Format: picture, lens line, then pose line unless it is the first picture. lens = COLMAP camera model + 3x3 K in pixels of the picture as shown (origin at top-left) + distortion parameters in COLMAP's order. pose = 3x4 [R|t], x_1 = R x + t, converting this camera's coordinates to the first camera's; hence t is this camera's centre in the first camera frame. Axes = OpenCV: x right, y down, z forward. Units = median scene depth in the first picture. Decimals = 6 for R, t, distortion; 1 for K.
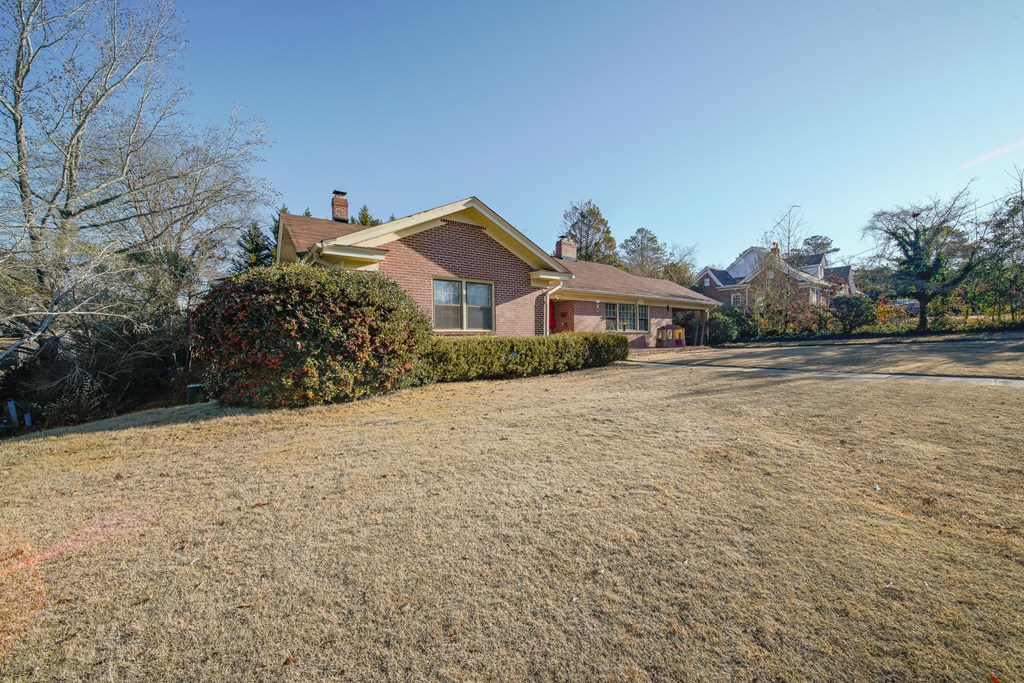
lens RADIAL K [[356.8, 0, 512.0], [0, 356.8, 341.5], [0, 0, 1]] dist [-0.000327, -0.000112]
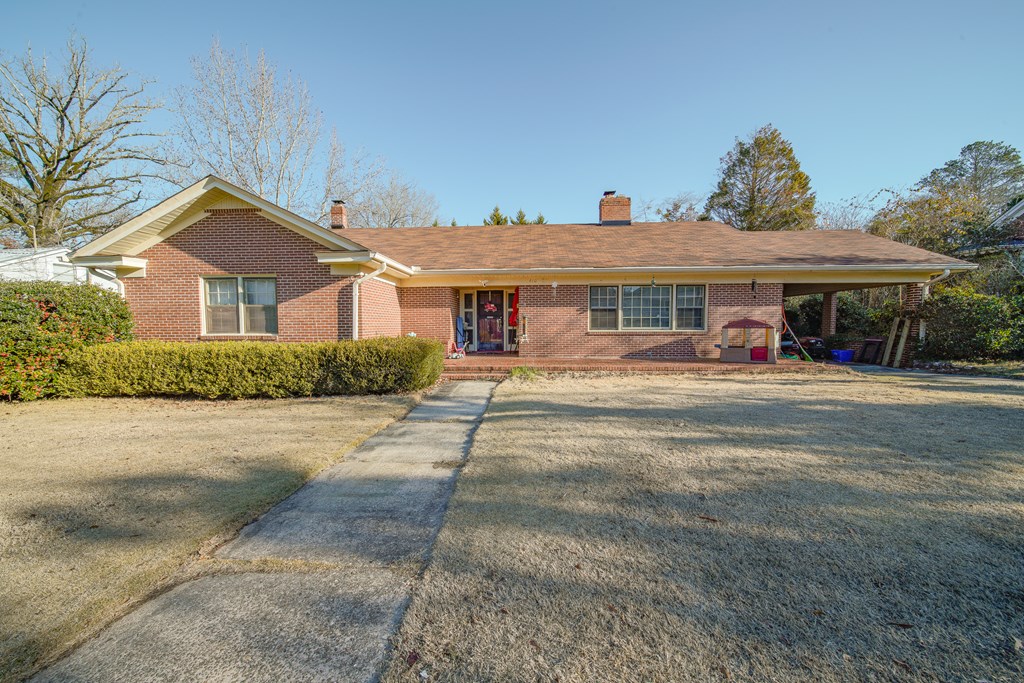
lens RADIAL K [[344.0, 0, 506.5], [0, 344.0, 340.0], [0, 0, 1]] dist [-0.000102, -0.000058]
pose [[0.792145, 0.026438, -0.609760, 0.841648], [-0.010936, 0.999516, 0.029130, -0.047517], [0.610235, -0.016407, 0.792050, 0.702263]]
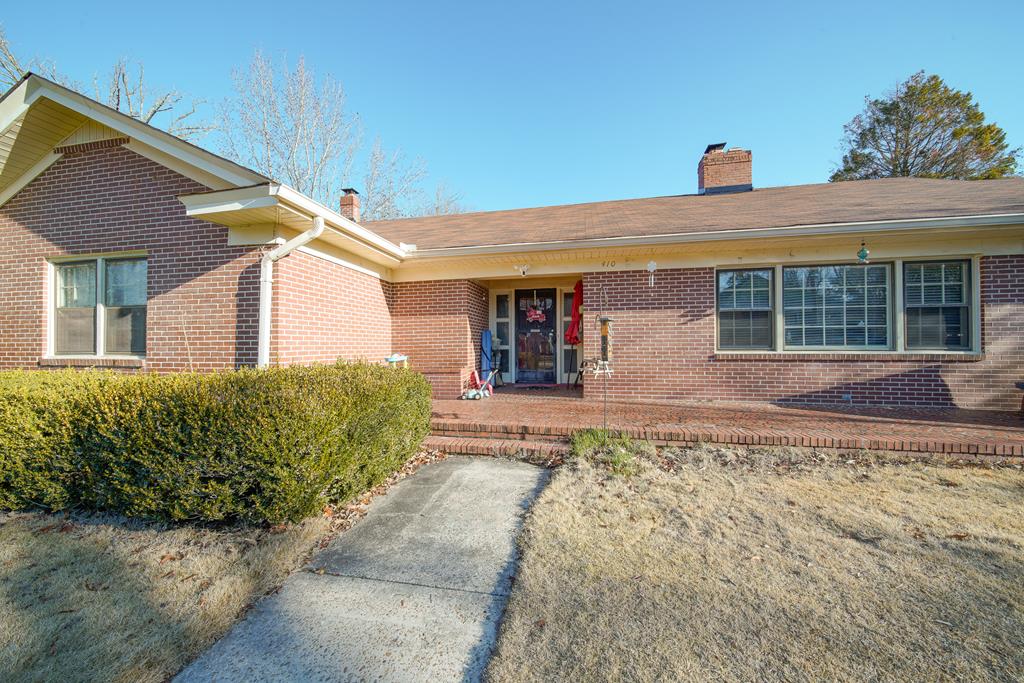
lens RADIAL K [[347.2, 0, 512.0], [0, 347.2, 341.5], [0, 0, 1]] dist [-0.000317, 0.000001]
pose [[0.700192, -0.008968, -0.713899, 0.588041], [-0.013278, 0.999585, -0.025579, -0.046468], [0.713831, 0.027390, 0.699782, 1.028221]]
